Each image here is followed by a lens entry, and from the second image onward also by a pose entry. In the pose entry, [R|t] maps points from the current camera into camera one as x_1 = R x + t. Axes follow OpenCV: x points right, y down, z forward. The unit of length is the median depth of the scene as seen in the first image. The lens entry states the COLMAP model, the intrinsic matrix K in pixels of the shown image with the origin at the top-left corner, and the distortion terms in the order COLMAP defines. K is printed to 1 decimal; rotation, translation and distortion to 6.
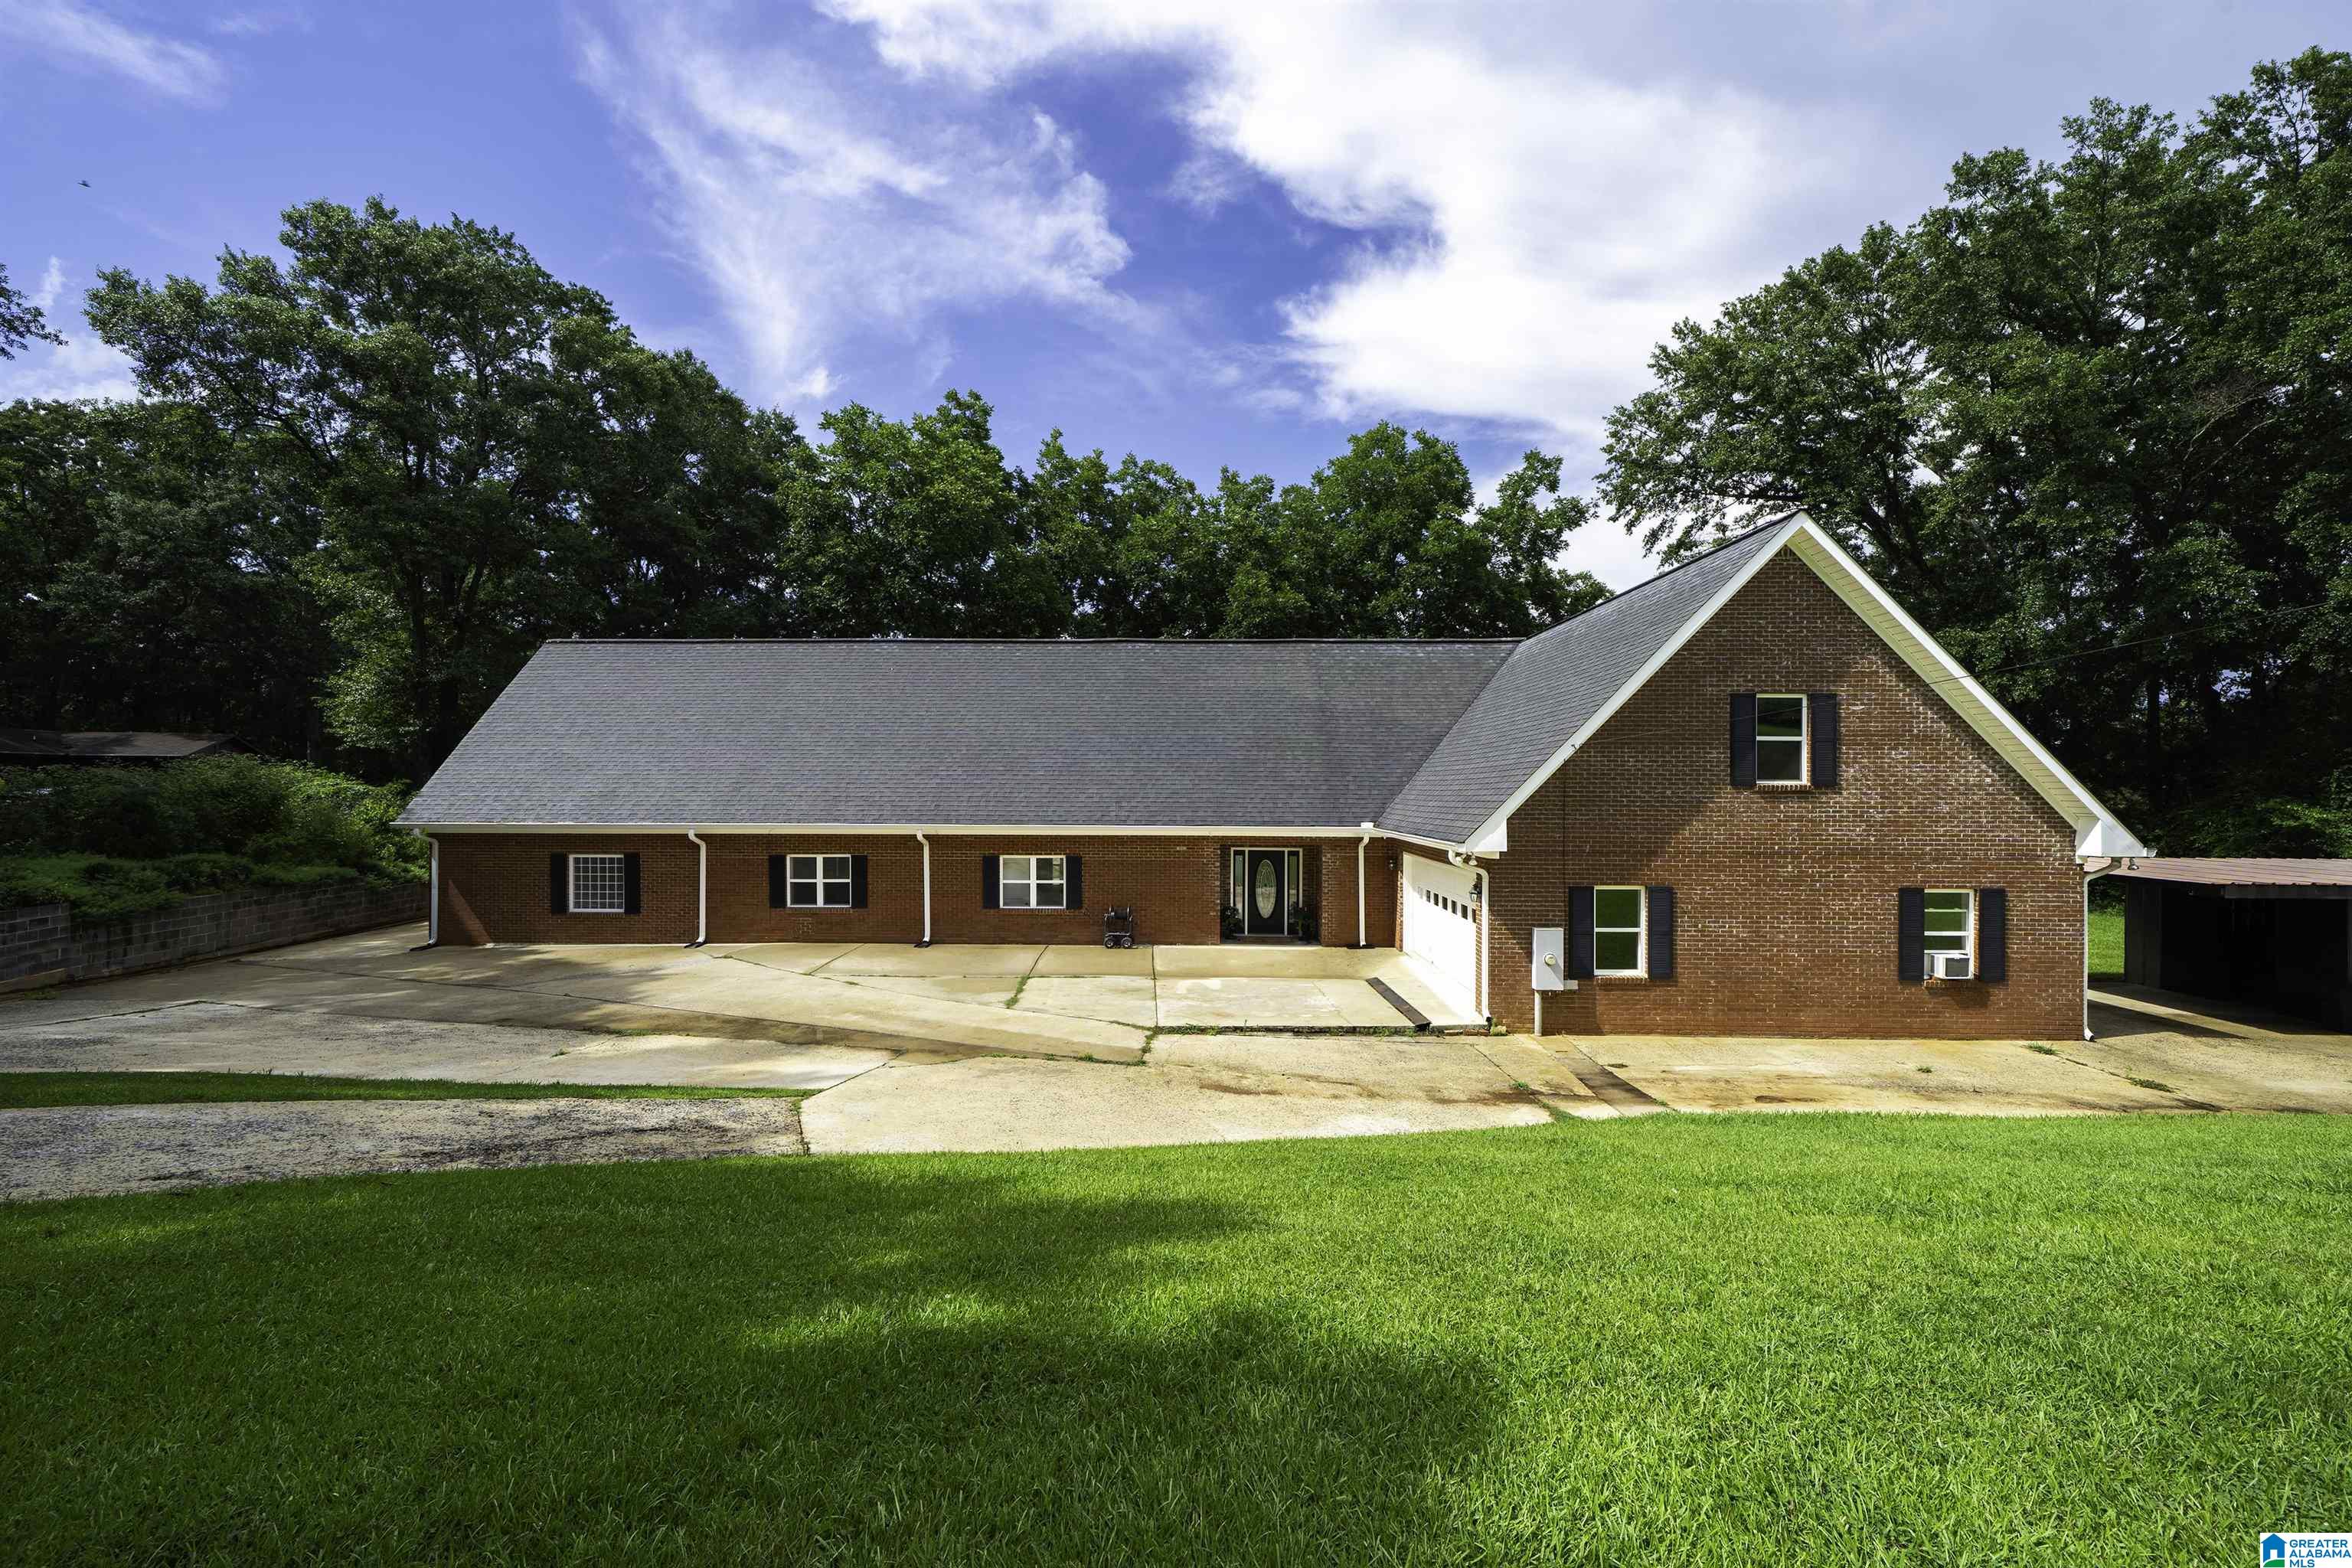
lens RADIAL K [[1010.6, 0, 1176.0], [0, 1010.6, 784.0], [0, 0, 1]] dist [0.007472, -0.000232]
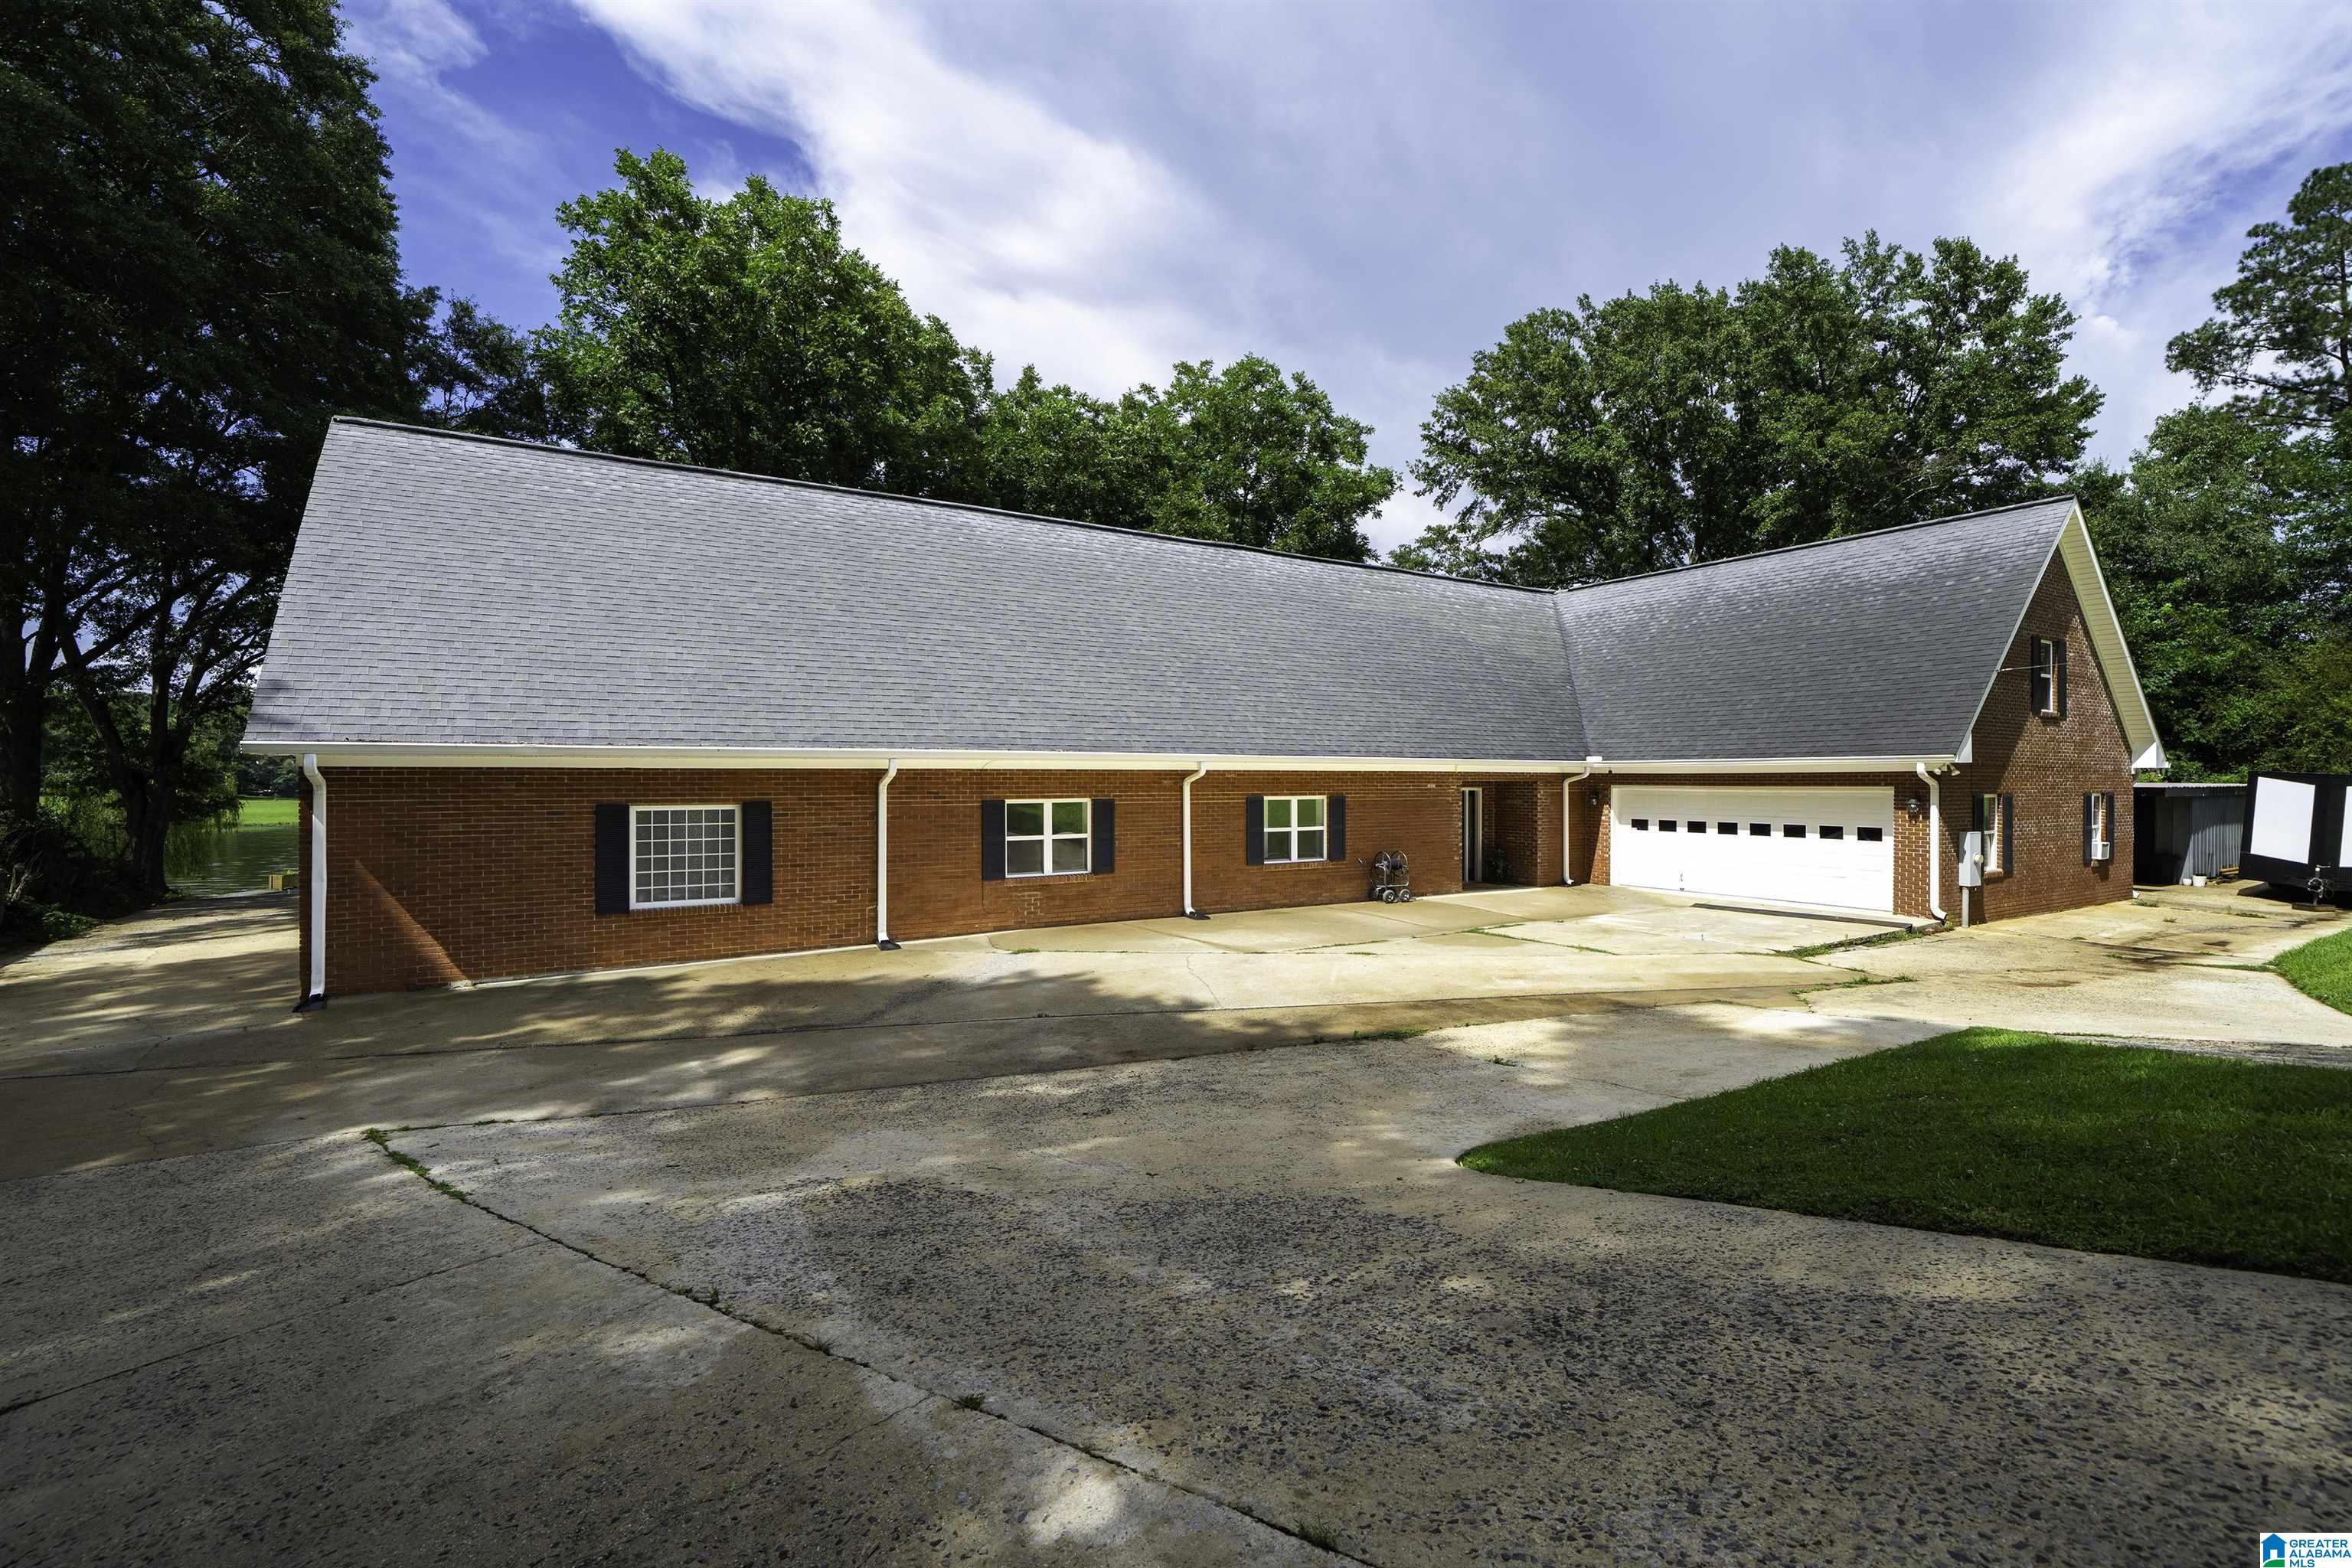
lens RADIAL K [[1068.8, 0, 1249.1], [0, 1068.8, 775.1], [0, 0, 1]] dist [-0.000302, -0.000057]
pose [[0.824627, -0.003048, 0.565668, -0.912793], [-0.000557, 0.999981, 0.006201, 0.068511], [-0.565676, -0.005428, 0.824610, 0.455752]]
